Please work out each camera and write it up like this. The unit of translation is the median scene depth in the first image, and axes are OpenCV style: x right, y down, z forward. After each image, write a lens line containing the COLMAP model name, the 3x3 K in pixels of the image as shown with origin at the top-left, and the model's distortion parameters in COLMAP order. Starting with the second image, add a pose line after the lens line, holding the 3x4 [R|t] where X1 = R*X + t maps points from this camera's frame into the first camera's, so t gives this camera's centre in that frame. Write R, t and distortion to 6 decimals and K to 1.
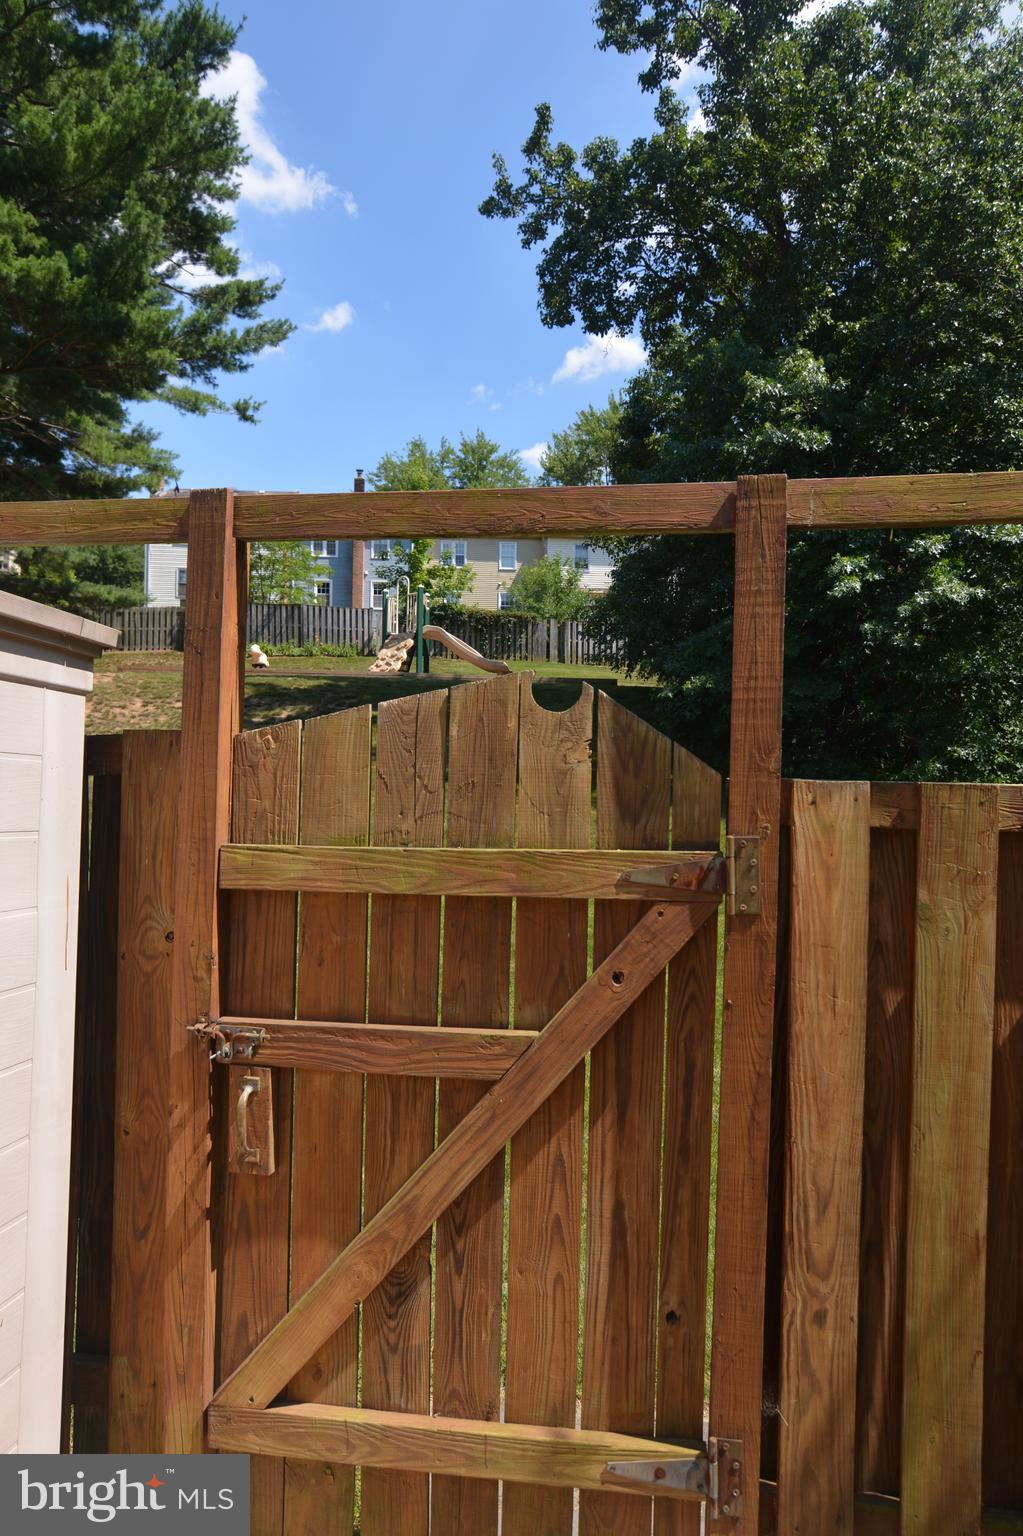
lens RADIAL K [[932.3, 0, 513.0], [0, 932.3, 771.9], [0, 0, 1]] dist [-0.019649, -0.001135]
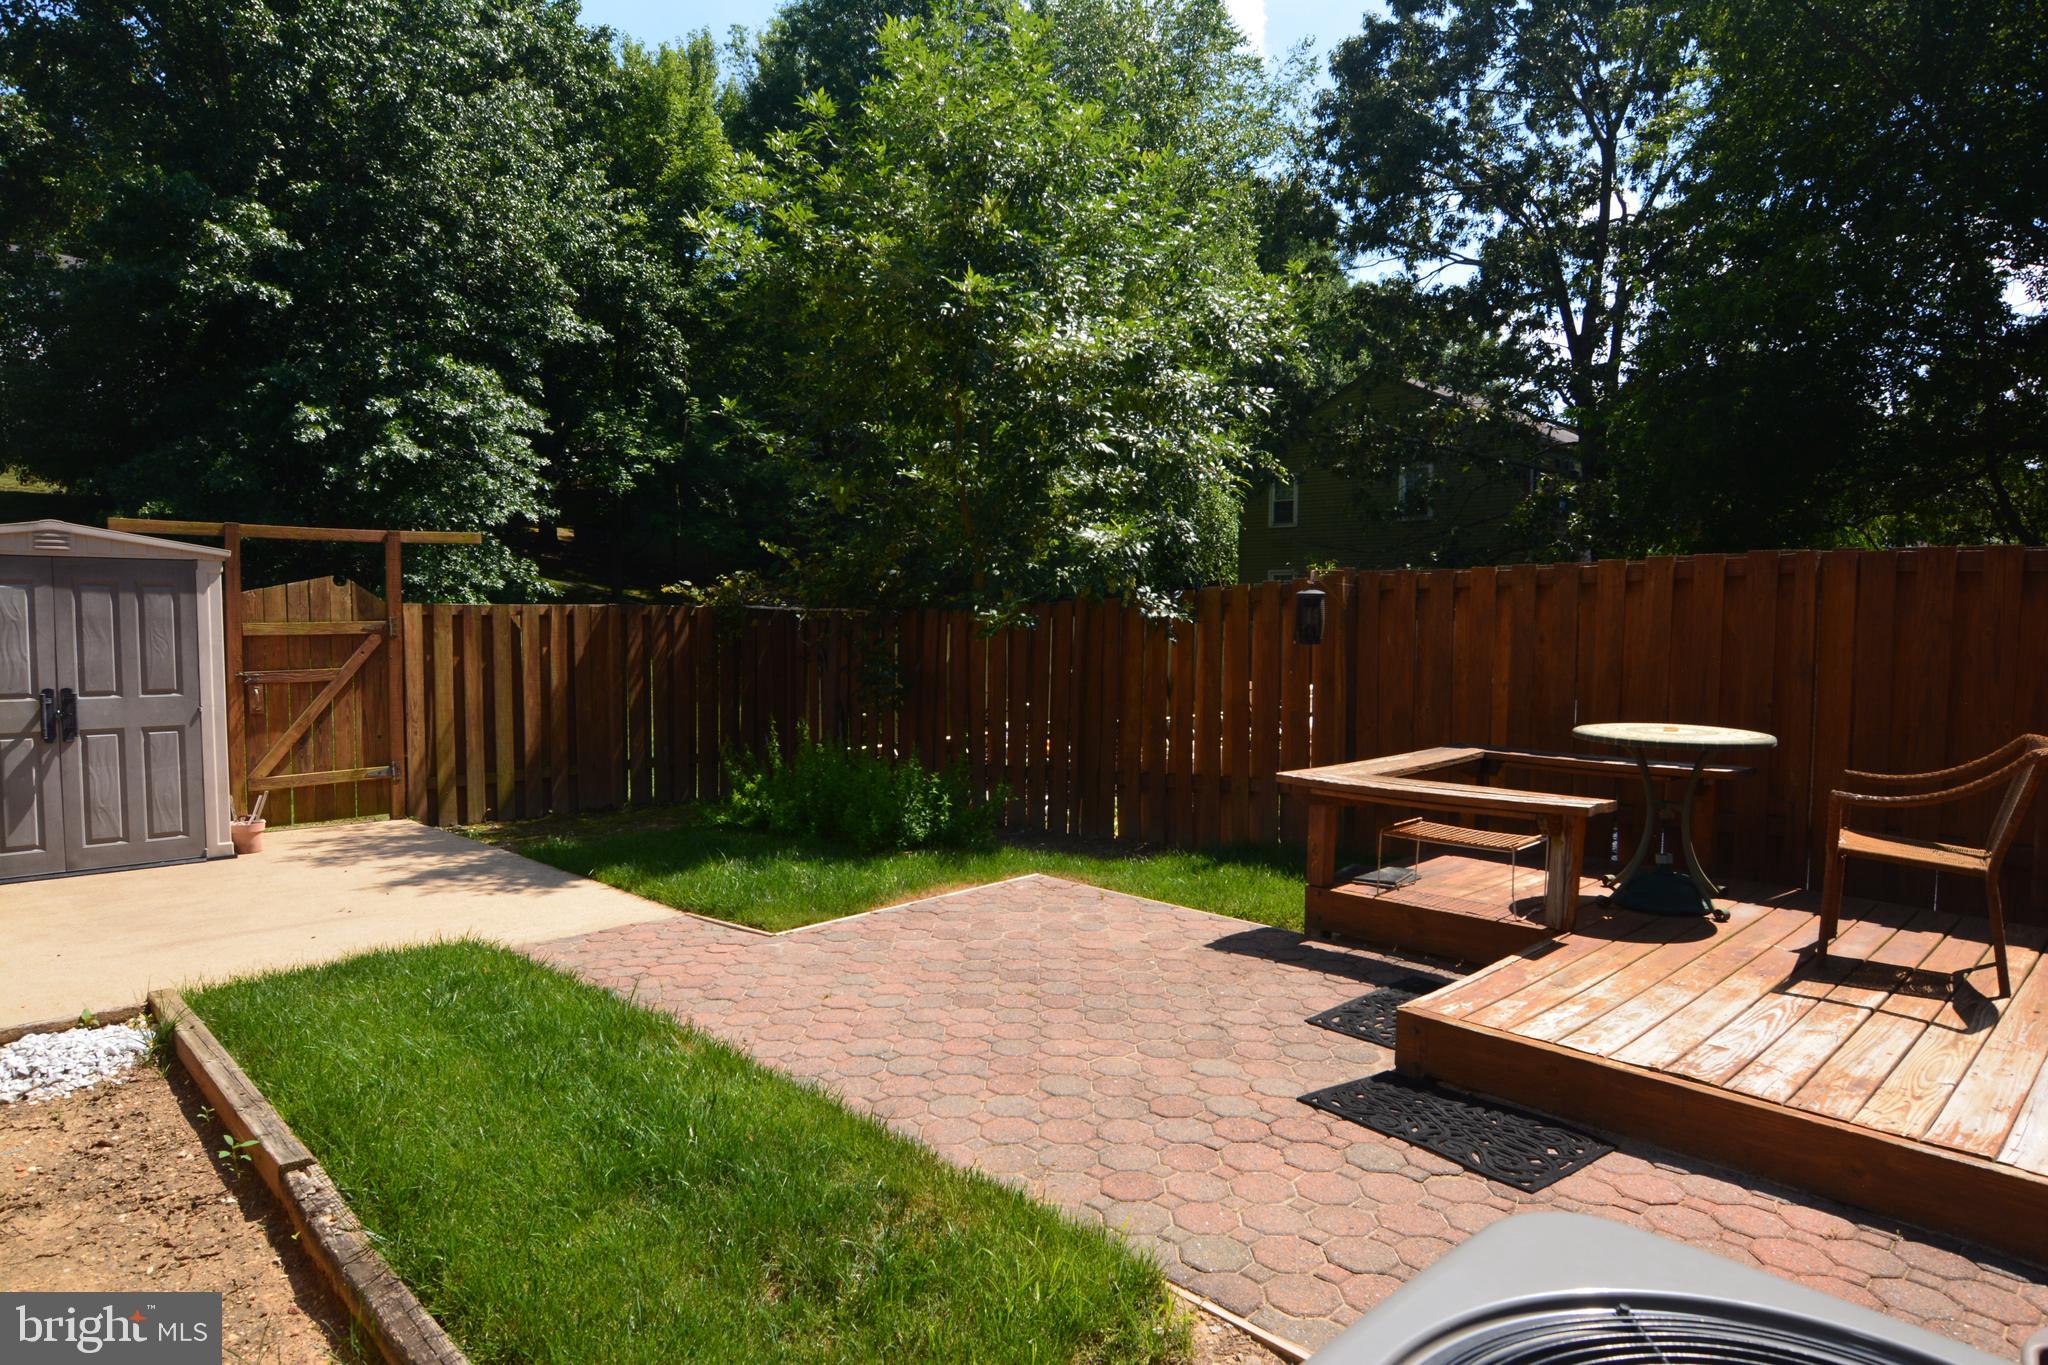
lens RADIAL K [[1243.0, 0, 1023.4], [0, 1243.0, 688.7], [0, 0, 1]] dist [-0.019649, -0.001135]
pose [[0.604806, -0.064813, 0.793731, -0.368149], [0.001251, 0.996759, 0.080438, -0.007916], [-0.796372, -0.047657, 0.602926, -0.688229]]
